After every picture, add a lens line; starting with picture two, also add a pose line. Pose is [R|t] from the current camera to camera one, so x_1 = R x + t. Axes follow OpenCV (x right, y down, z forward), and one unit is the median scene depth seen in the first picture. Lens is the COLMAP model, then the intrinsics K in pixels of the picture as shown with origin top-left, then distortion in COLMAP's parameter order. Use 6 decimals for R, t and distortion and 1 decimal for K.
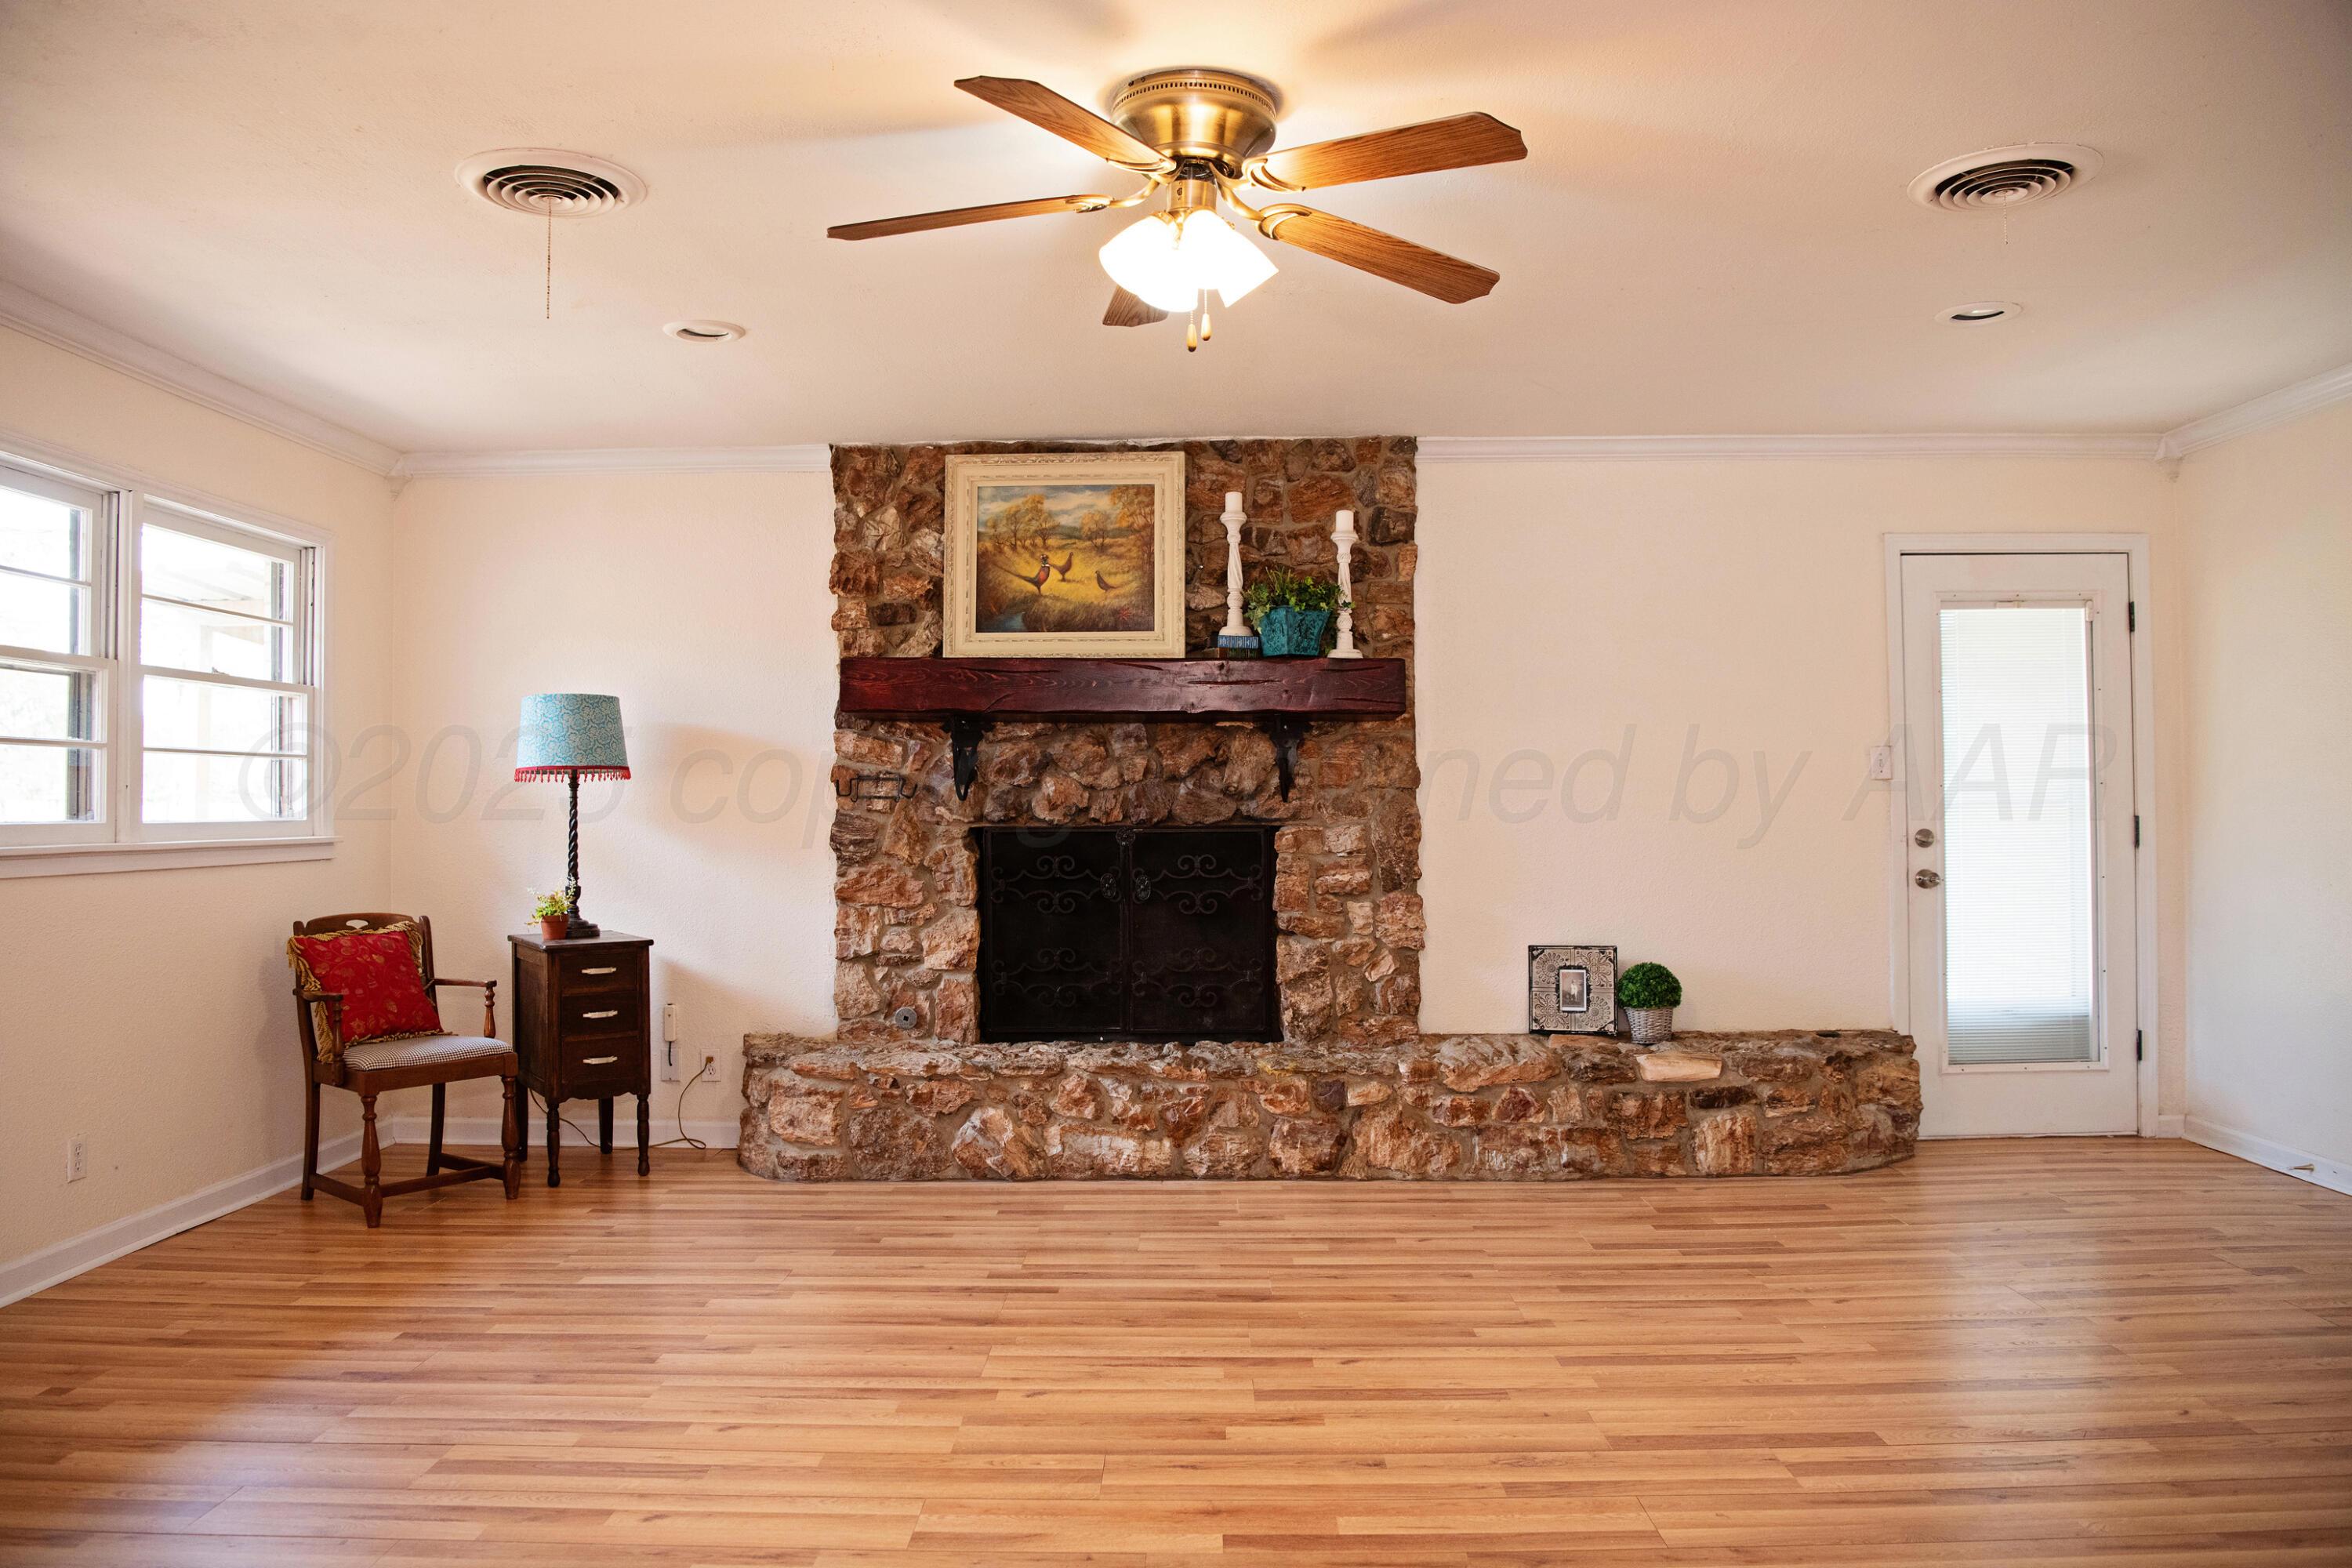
lens RADIAL K [[1640.6, 0, 1180.3], [0, 1640.6, 781.7], [0, 0, 1]] dist [-0.070664, 0.006084]
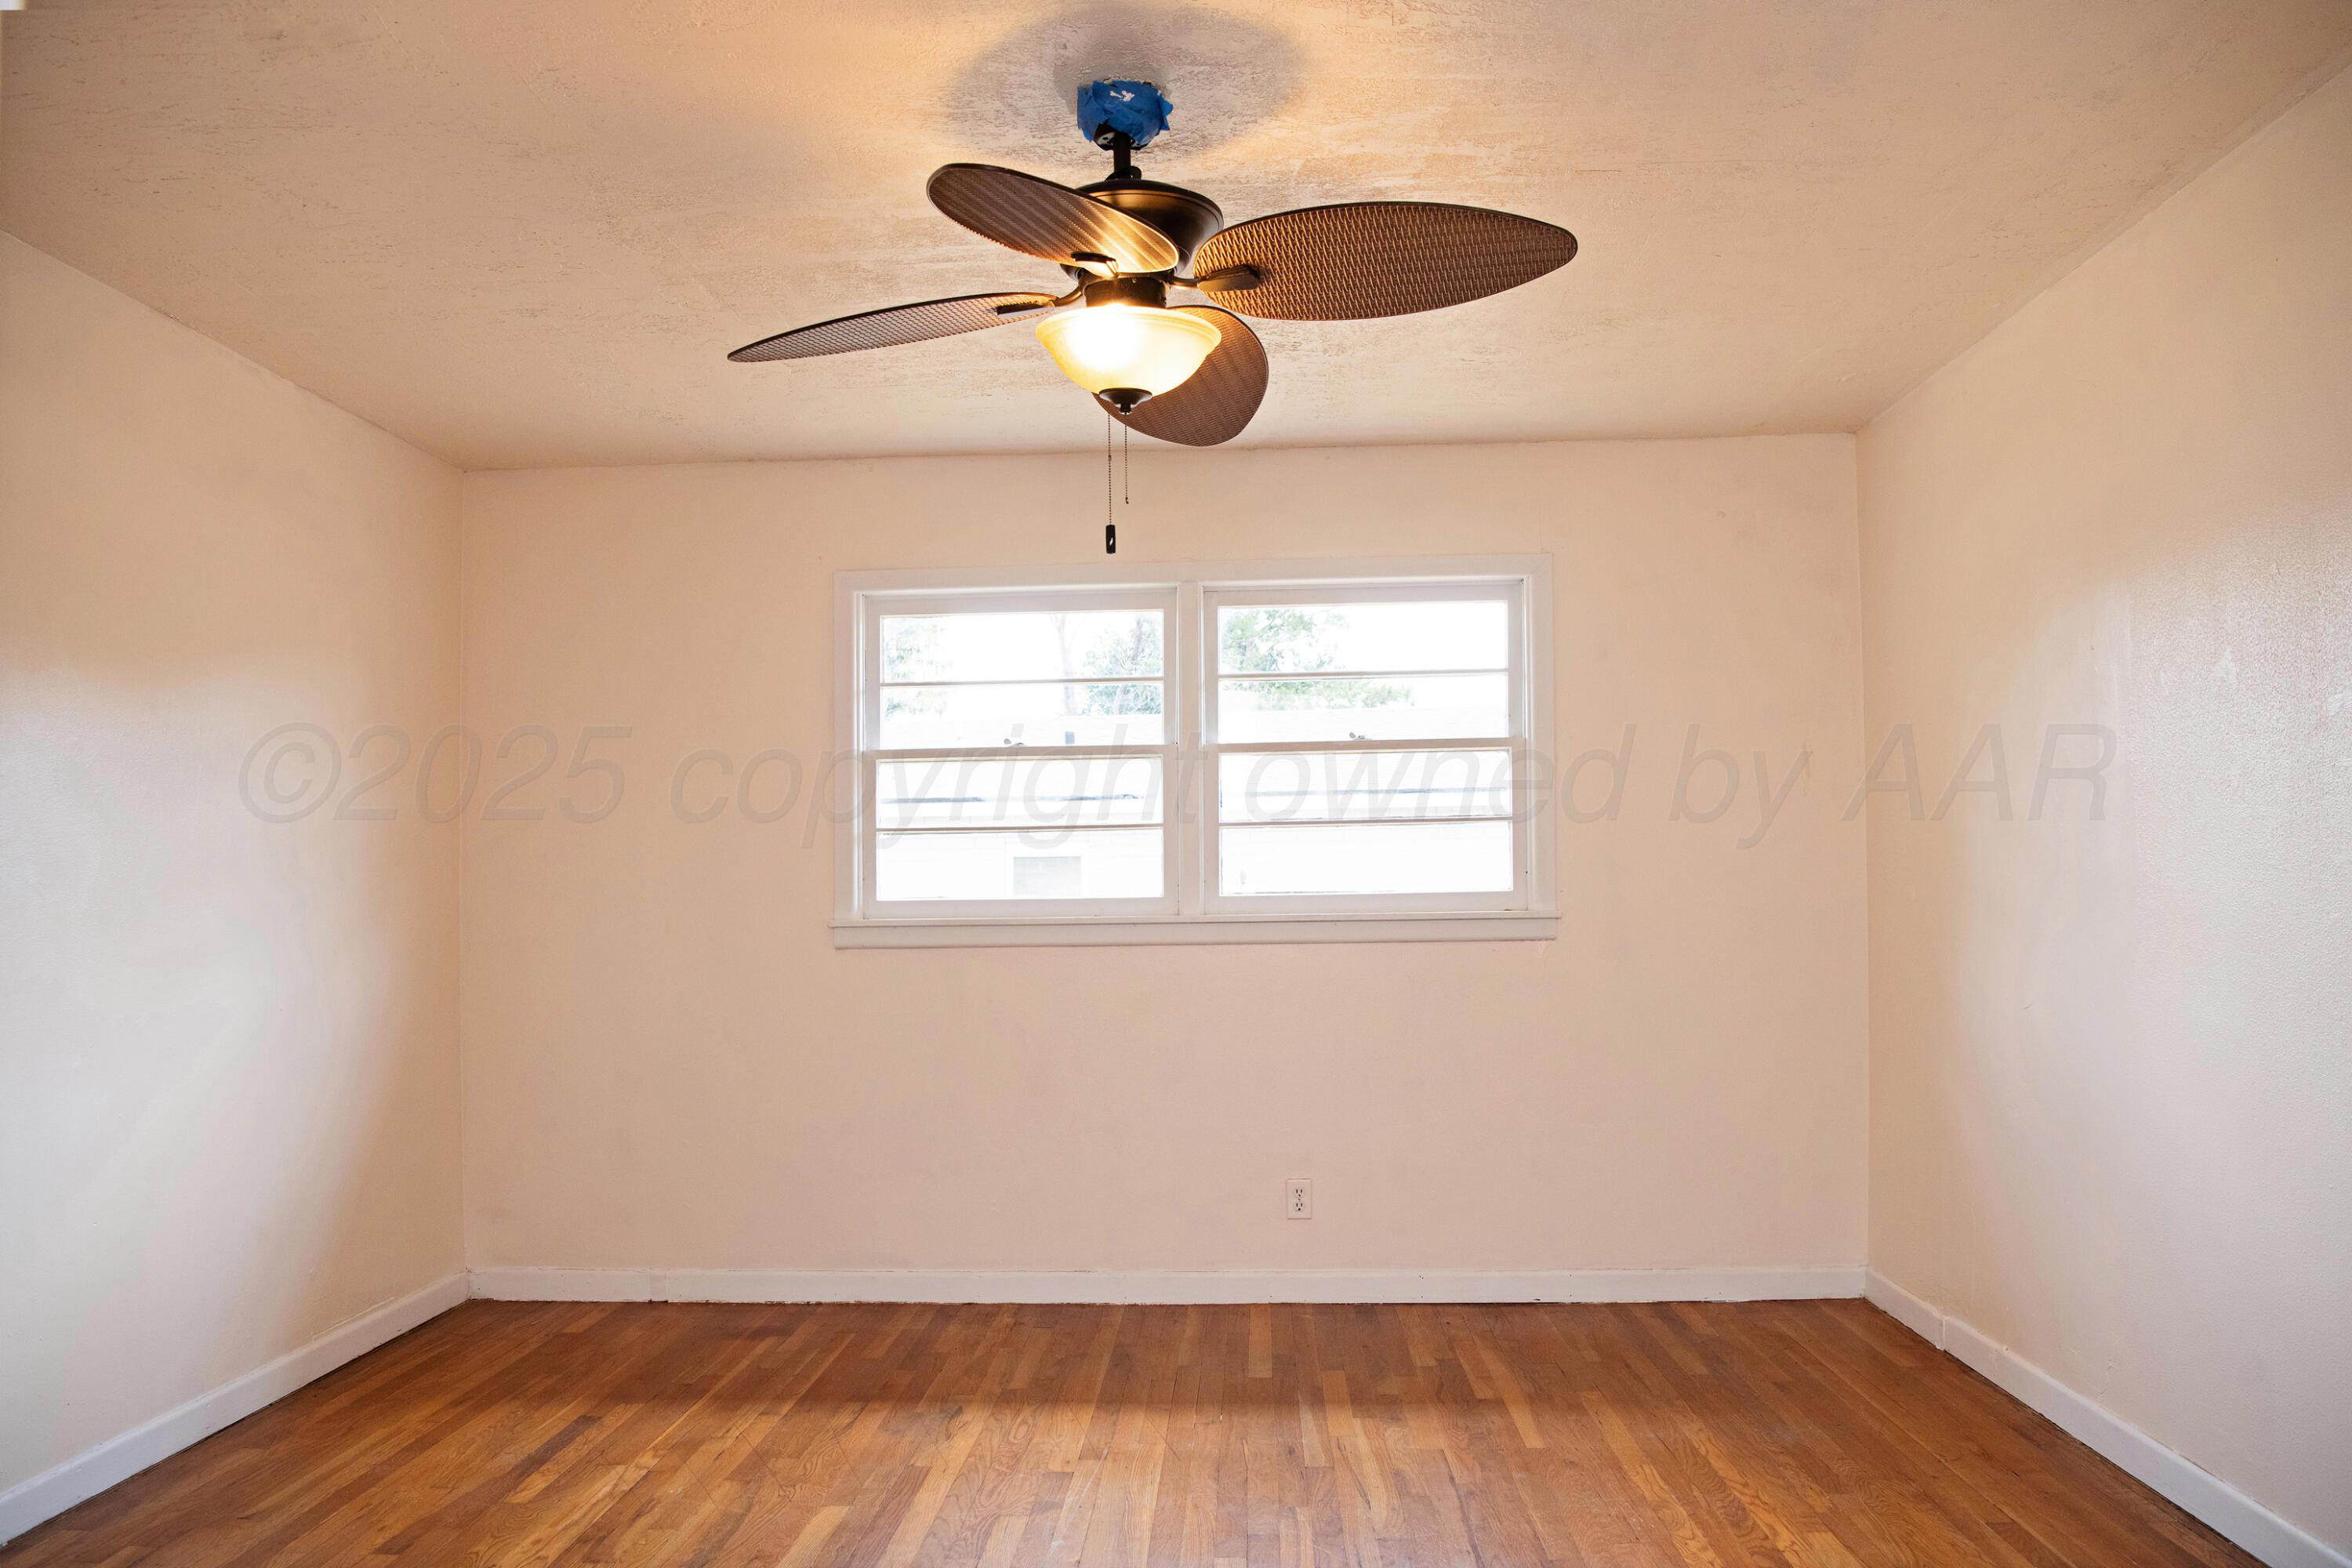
lens RADIAL K [[1640.6, 0, 1182.8], [0, 1640.6, 772.2], [0, 0, 1]] dist [-0.070664, 0.006084]
pose [[-0.007355, -0.073589, -0.997262, 0.344623], [0.029196, 0.996848, -0.073774, 0.019642], [0.999547, -0.029659, -0.005183, 0.811478]]
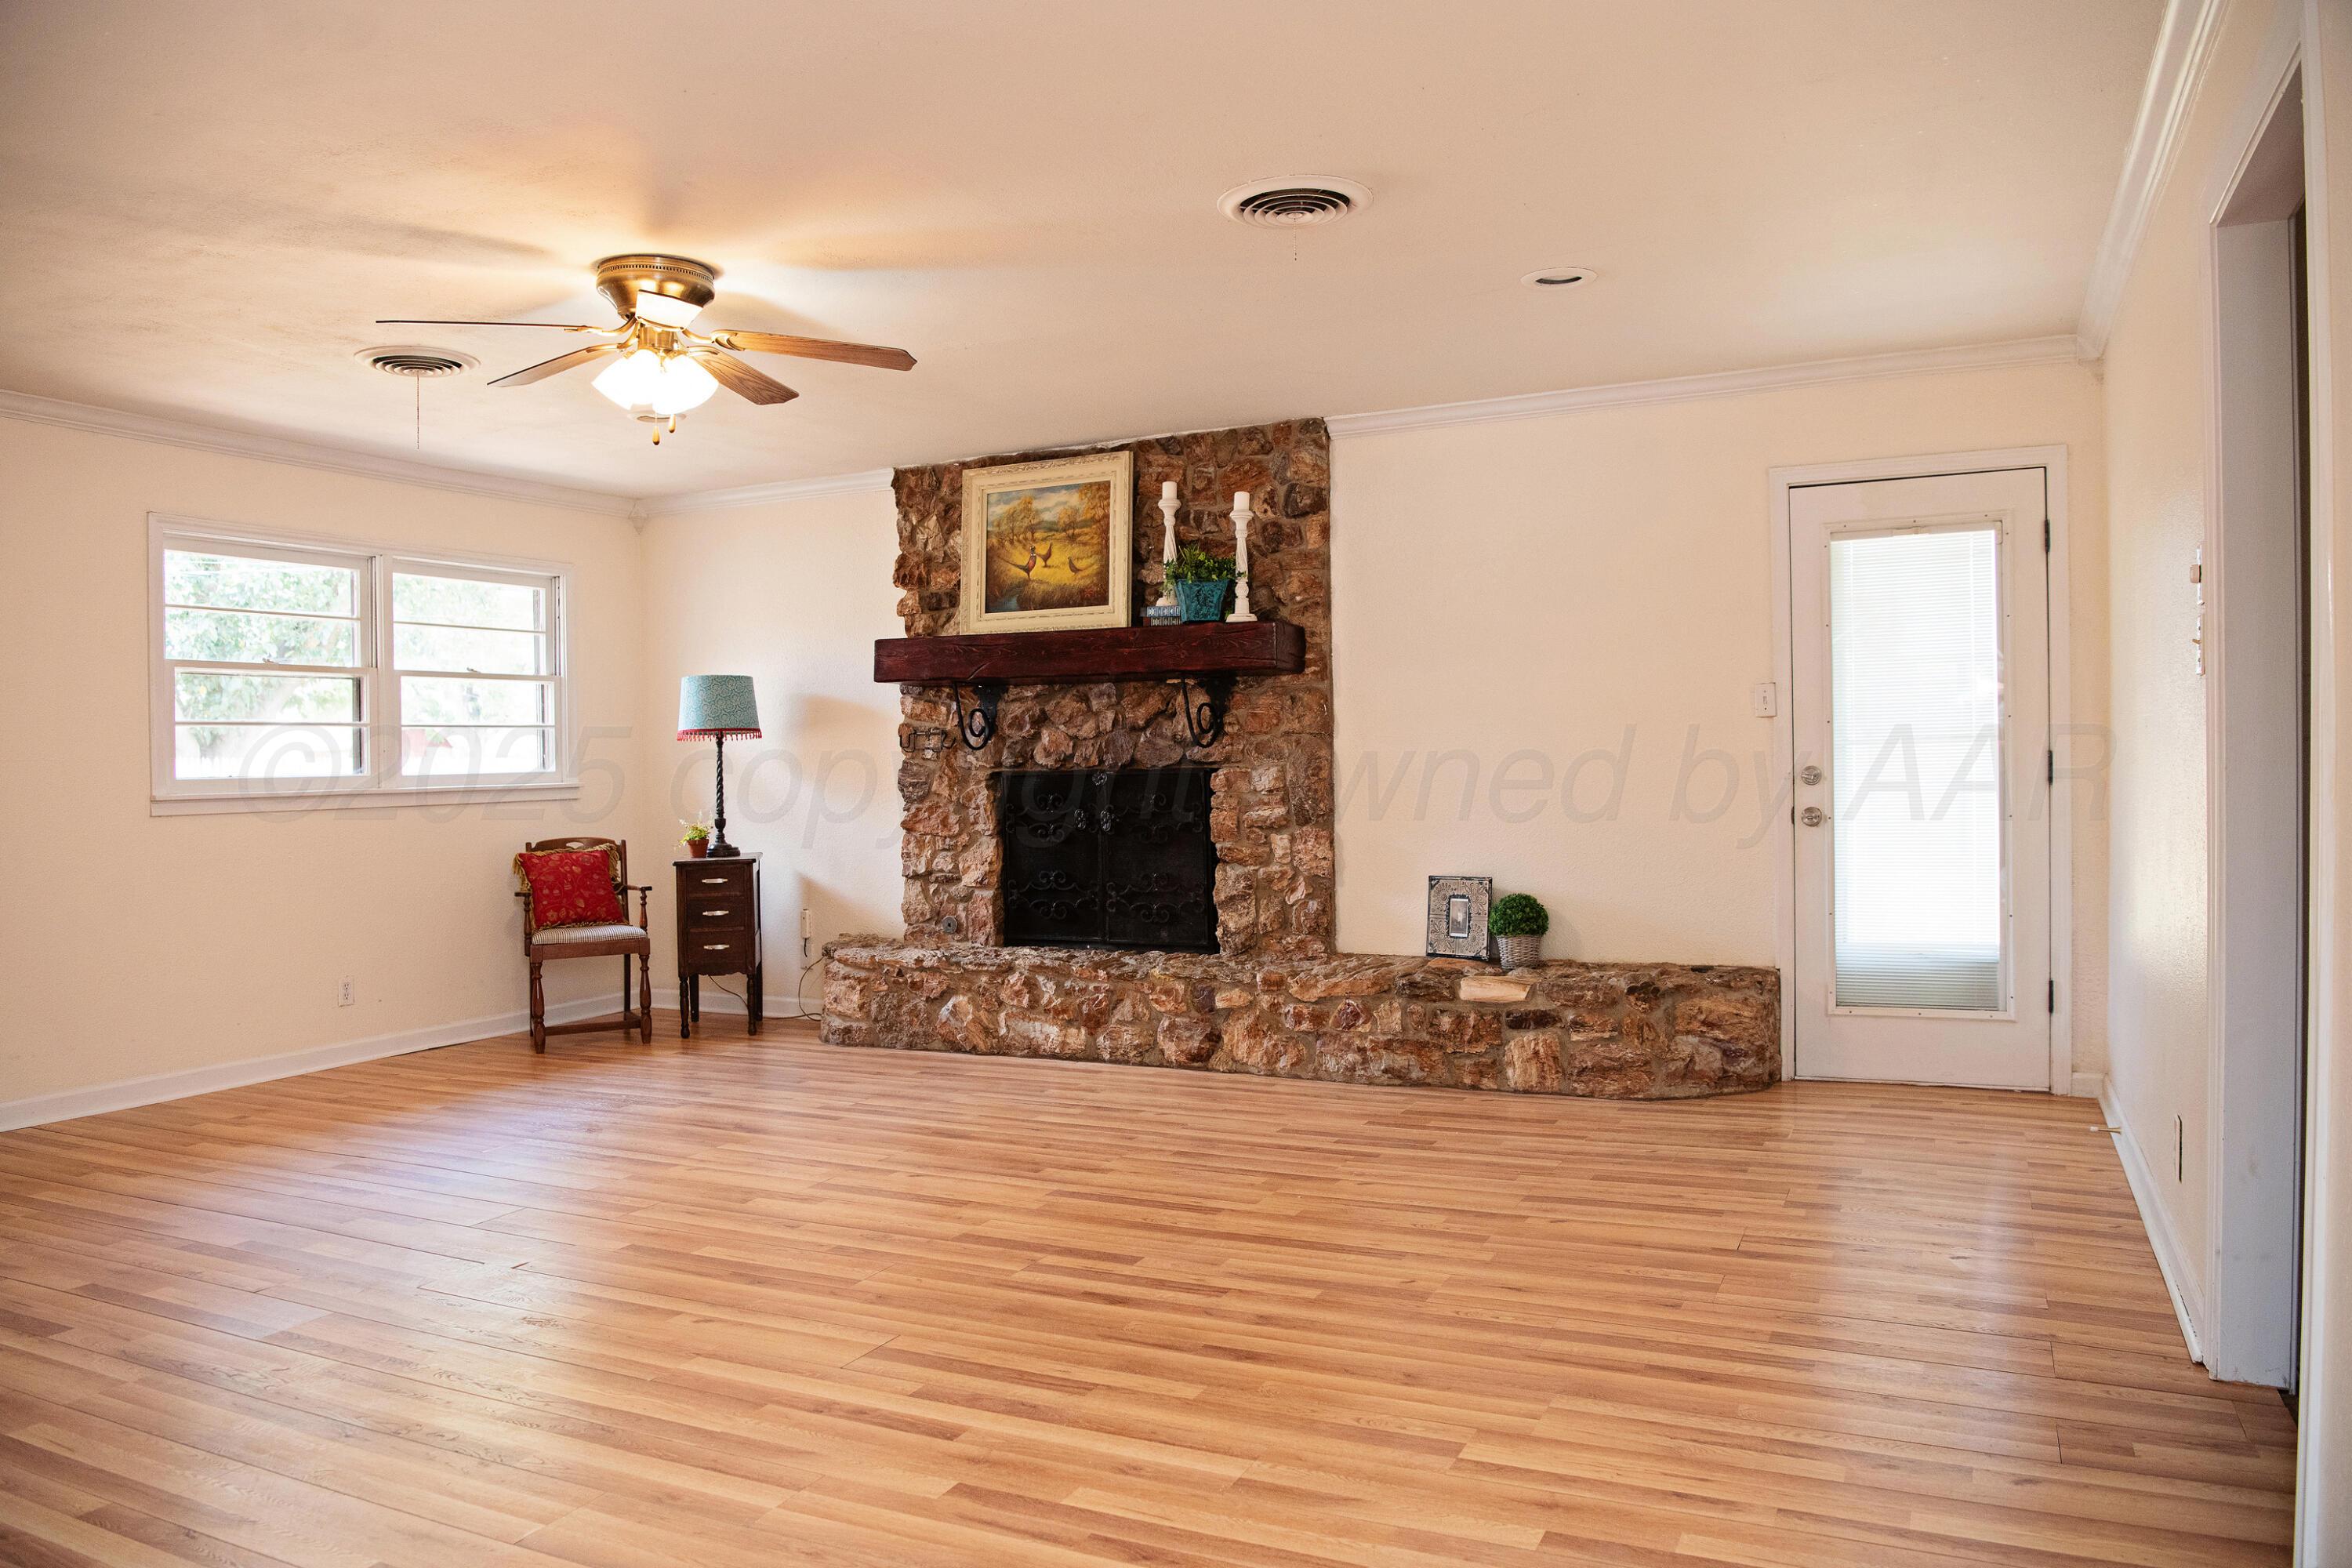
lens RADIAL K [[1640.6, 0, 1153.7], [0, 1640.6, 788.9], [0, 0, 1]] dist [-0.070664, 0.006084]
pose [[0.905283, -0.003978, -0.424791, 0.527582], [0.020635, 0.999188, 0.034619, 0.000608], [0.424308, -0.040106, 0.904629, -0.065945]]
